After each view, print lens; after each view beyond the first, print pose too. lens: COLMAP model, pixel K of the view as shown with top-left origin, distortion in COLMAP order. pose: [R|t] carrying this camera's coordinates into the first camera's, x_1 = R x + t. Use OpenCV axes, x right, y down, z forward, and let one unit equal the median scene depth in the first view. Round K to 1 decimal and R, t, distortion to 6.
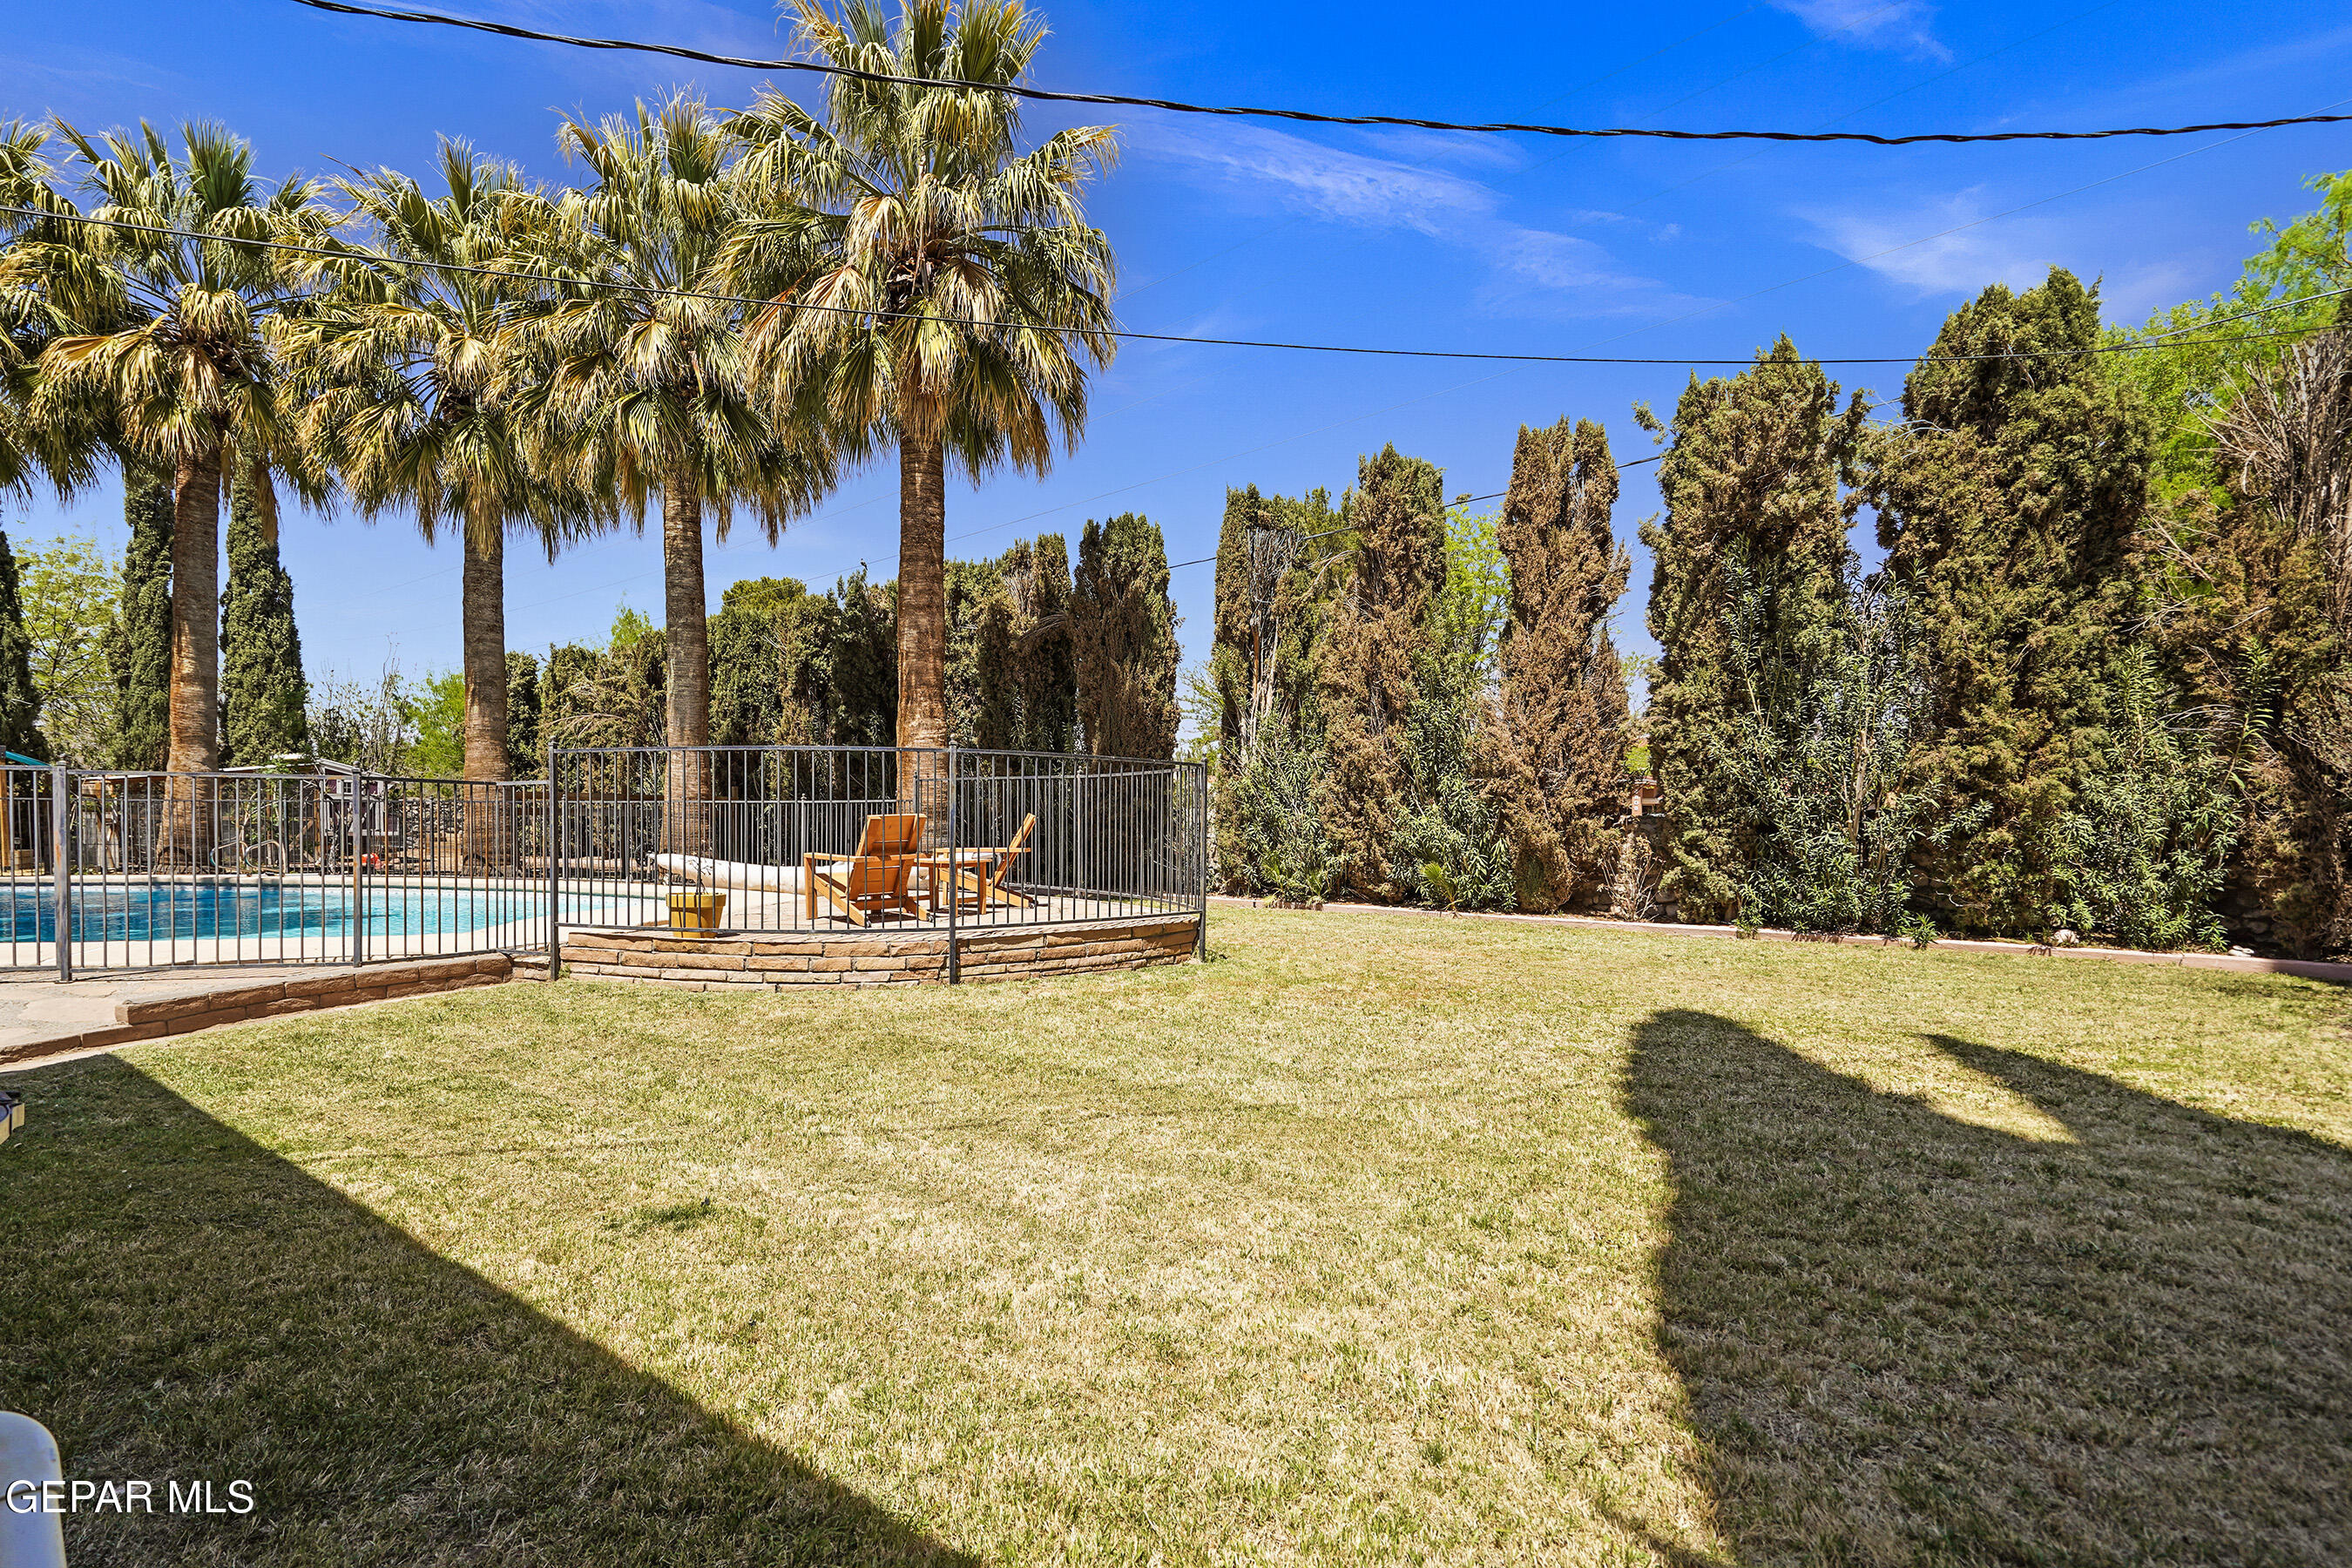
lens RADIAL K [[1095.5, 0, 1188.9], [0, 1095.5, 764.9], [0, 0, 1]] dist [0.000378, 0.001287]
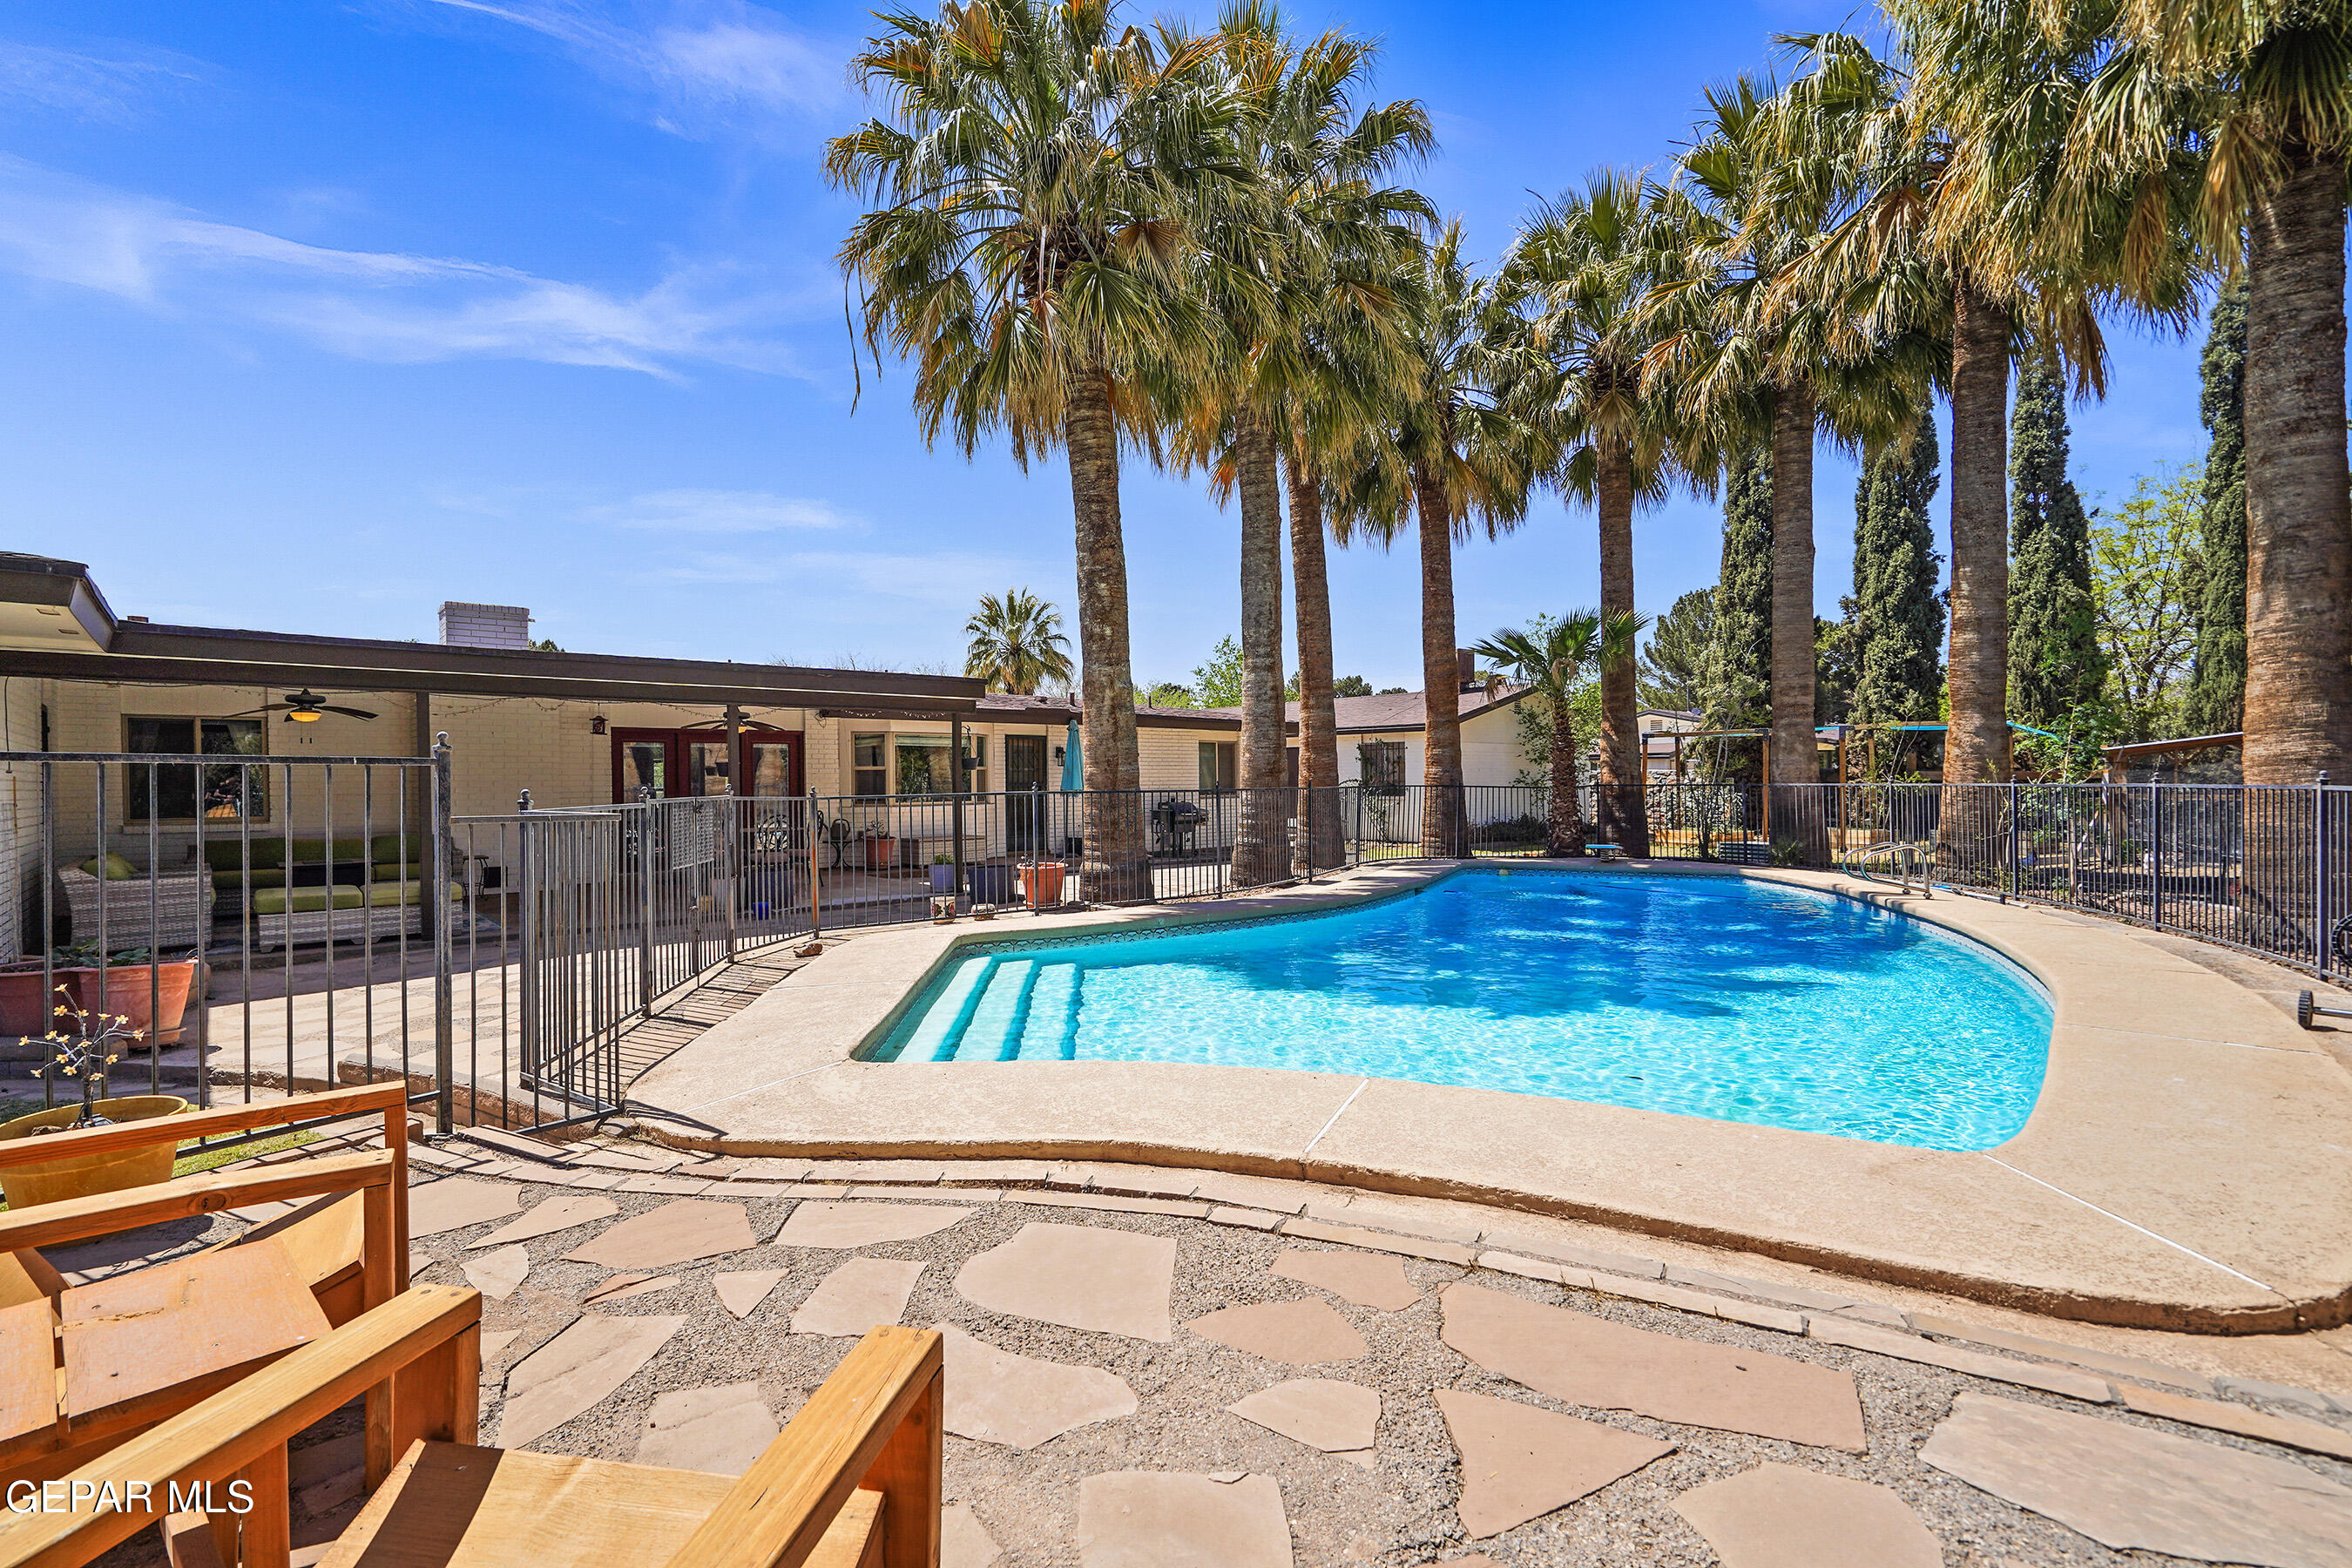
lens RADIAL K [[1071.5, 0, 1167.3], [0, 1071.5, 786.9], [0, 0, 1]] dist [-0.005507, 0.004884]
pose [[-0.209932, -0.000330, -0.977716, -0.046364], [0.059514, 0.998141, -0.013115, 0.007755], [0.975903, -0.060941, -0.209522, 0.420370]]
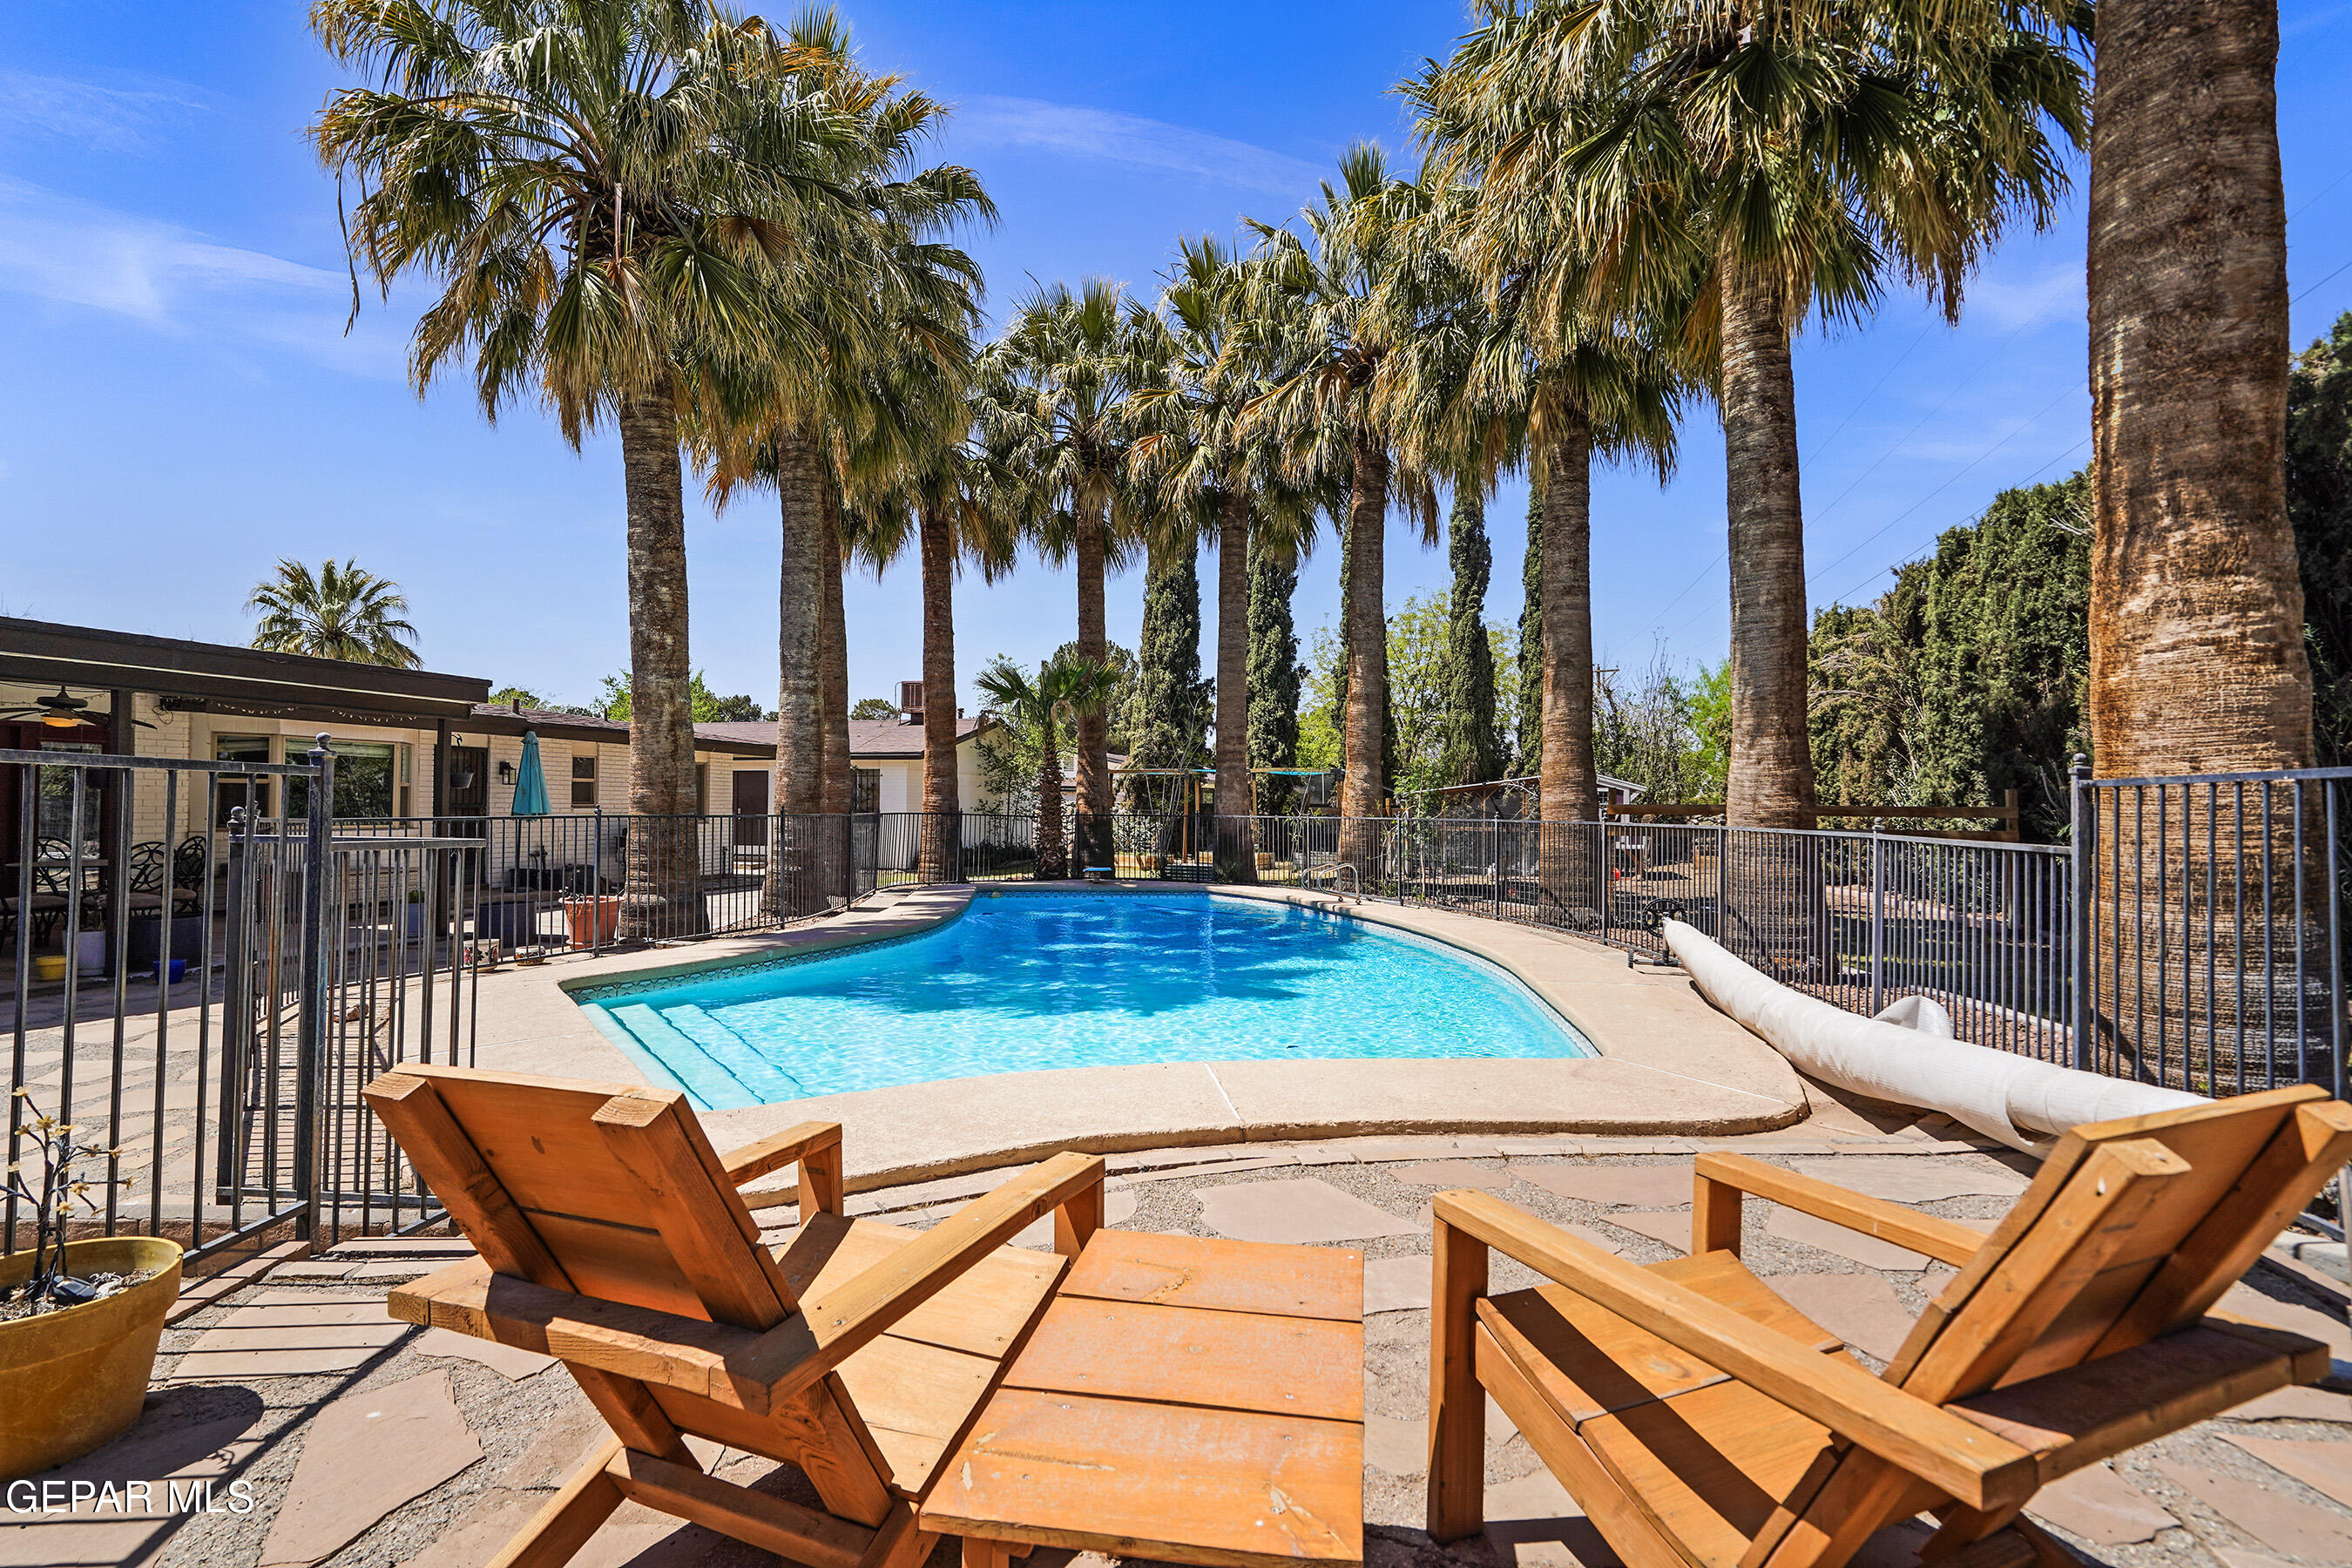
lens RADIAL K [[1071.5, 0, 1167.3], [0, 1071.5, 786.9], [0, 0, 1]] dist [-0.005507, 0.004884]
pose [[0.347287, -0.023213, -0.937471, -0.030943], [0.044622, 0.998970, -0.008206, 0.002926], [0.936697, -0.038982, 0.347965, 0.334988]]
